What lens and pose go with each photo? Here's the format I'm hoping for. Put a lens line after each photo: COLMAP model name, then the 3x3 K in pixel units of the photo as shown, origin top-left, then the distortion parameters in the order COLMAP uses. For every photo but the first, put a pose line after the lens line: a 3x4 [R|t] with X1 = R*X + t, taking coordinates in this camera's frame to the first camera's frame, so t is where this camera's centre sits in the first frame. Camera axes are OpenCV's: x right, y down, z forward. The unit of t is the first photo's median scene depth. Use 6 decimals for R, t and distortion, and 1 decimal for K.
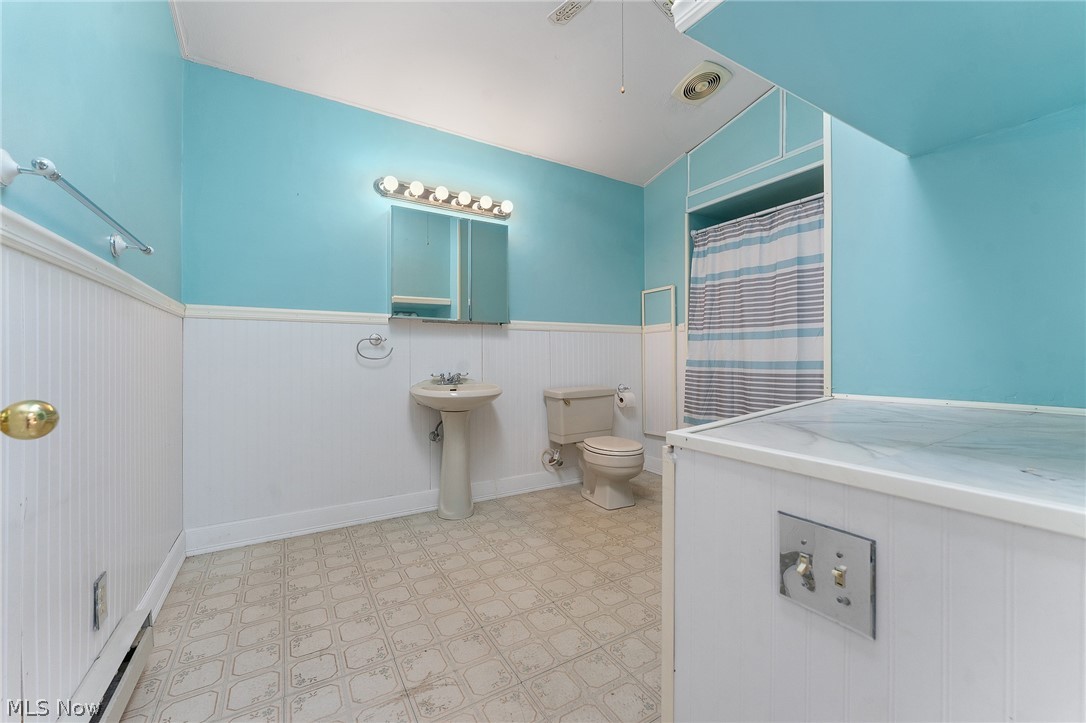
lens RADIAL K [[434.3, 0, 551.1], [0, 434.3, 354.5], [0, 0, 1]] dist [-0.003378, -0.000094]
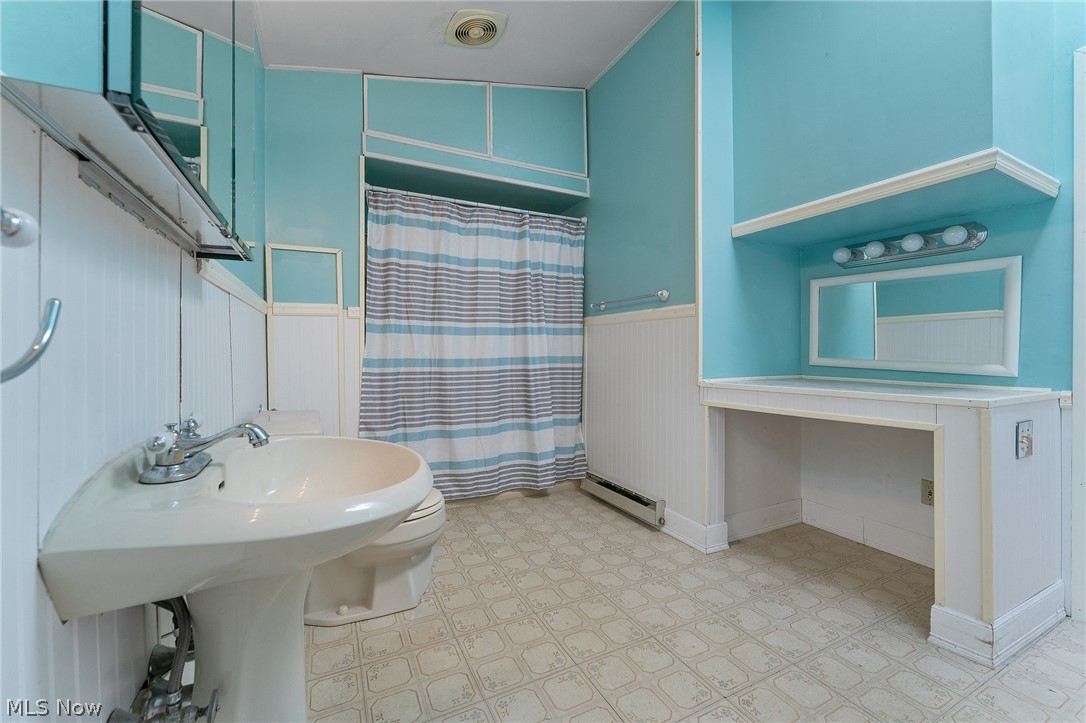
lens RADIAL K [[434.3, 0, 544.2], [0, 434.3, 348.5], [0, 0, 1]] dist [-0.003378, -0.000094]
pose [[0.087211, 0.008967, 0.996150, -0.434222], [-0.003490, 0.999956, -0.008696, 0.001288], [-0.996184, -0.002718, 0.087238, 0.727327]]
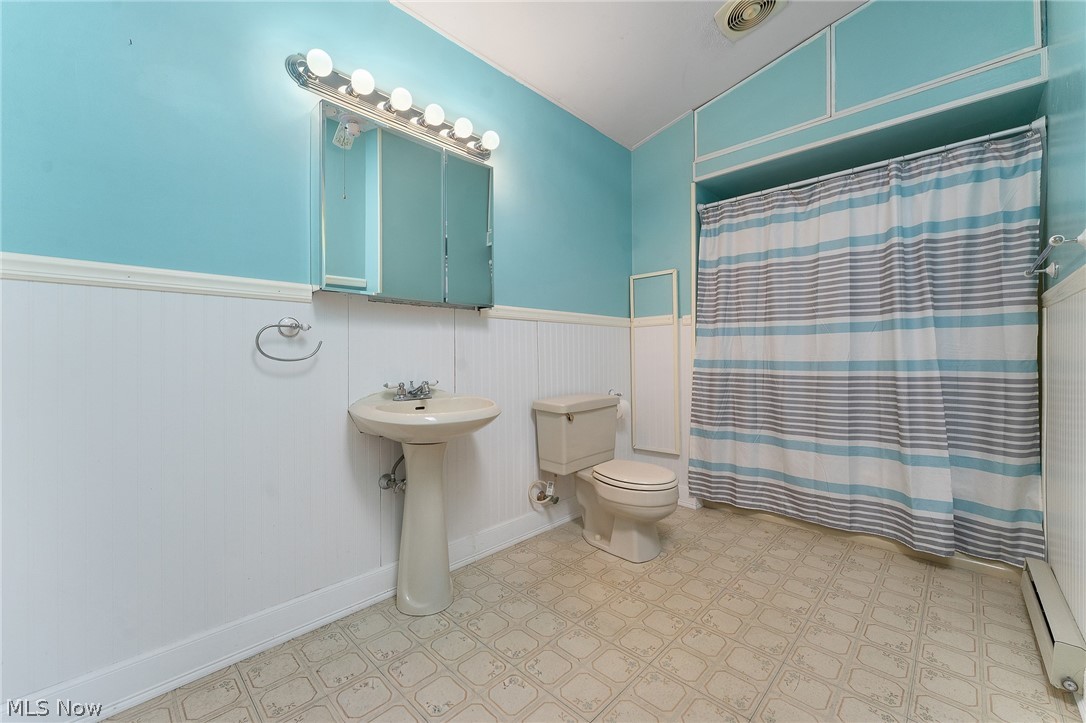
lens RADIAL K [[434.3, 0, 548.2], [0, 434.3, 352.6], [0, 0, 1]] dist [-0.003378, -0.000094]
pose [[0.968000, 0.000700, 0.250948, -0.188202], [-0.000527, 1.000000, -0.000759, 0.000221], [-0.250948, 0.000603, 0.968000, 0.305808]]
